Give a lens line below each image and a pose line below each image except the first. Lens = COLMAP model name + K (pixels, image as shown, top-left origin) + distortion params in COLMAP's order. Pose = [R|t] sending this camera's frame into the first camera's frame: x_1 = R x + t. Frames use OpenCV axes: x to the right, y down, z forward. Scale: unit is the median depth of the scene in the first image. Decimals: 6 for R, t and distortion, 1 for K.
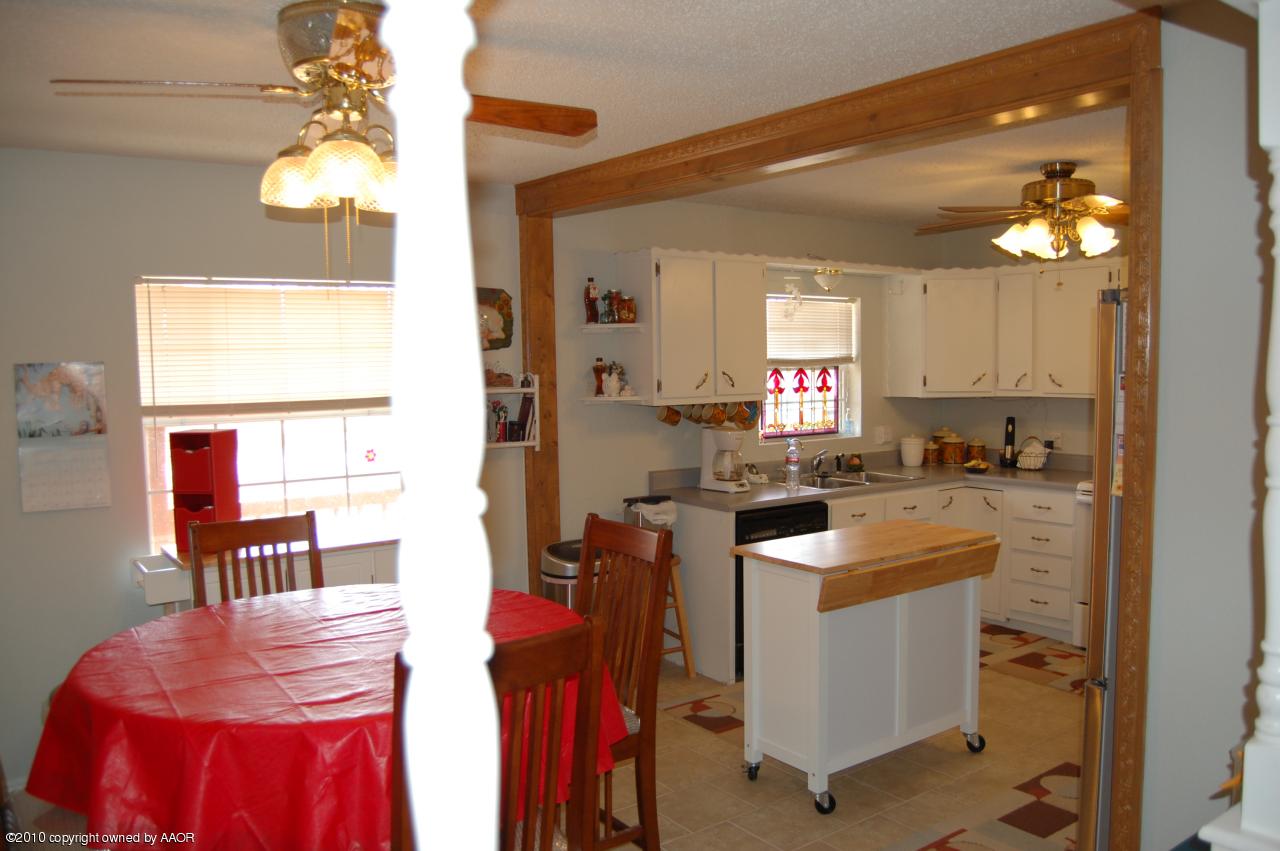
lens RADIAL K [[997.6, 0, 640.0], [0, 997.6, 425.5], [0, 0, 1]] dist [-0.088887, 0.009903]
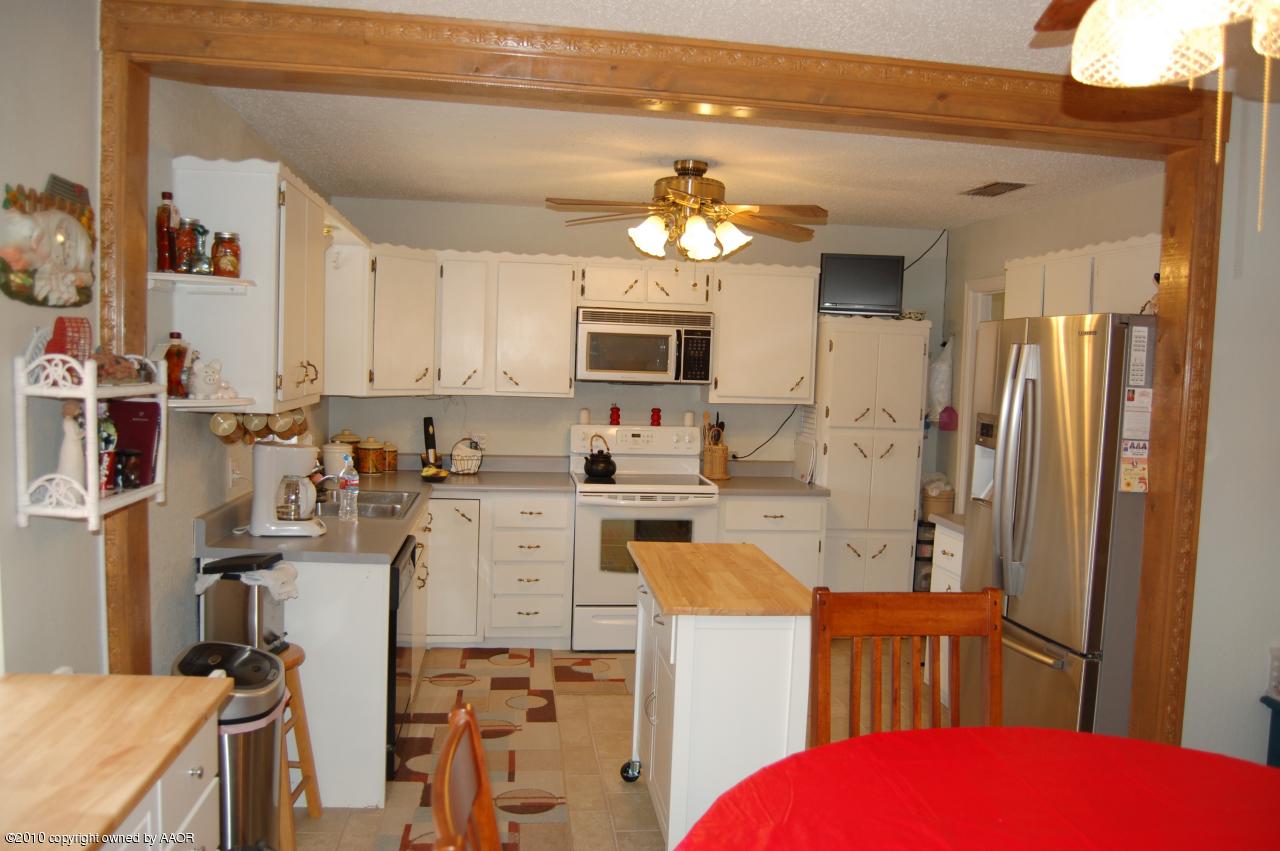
lens RADIAL K [[997.6, 0, 640.0], [0, 997.6, 425.5], [0, 0, 1]] dist [-0.088887, 0.009903]
pose [[0.471608, -0.026229, 0.881418, -0.409224], [0.016668, 0.999644, 0.020829, -0.020604], [-0.881651, 0.004868, 0.471878, 0.484159]]
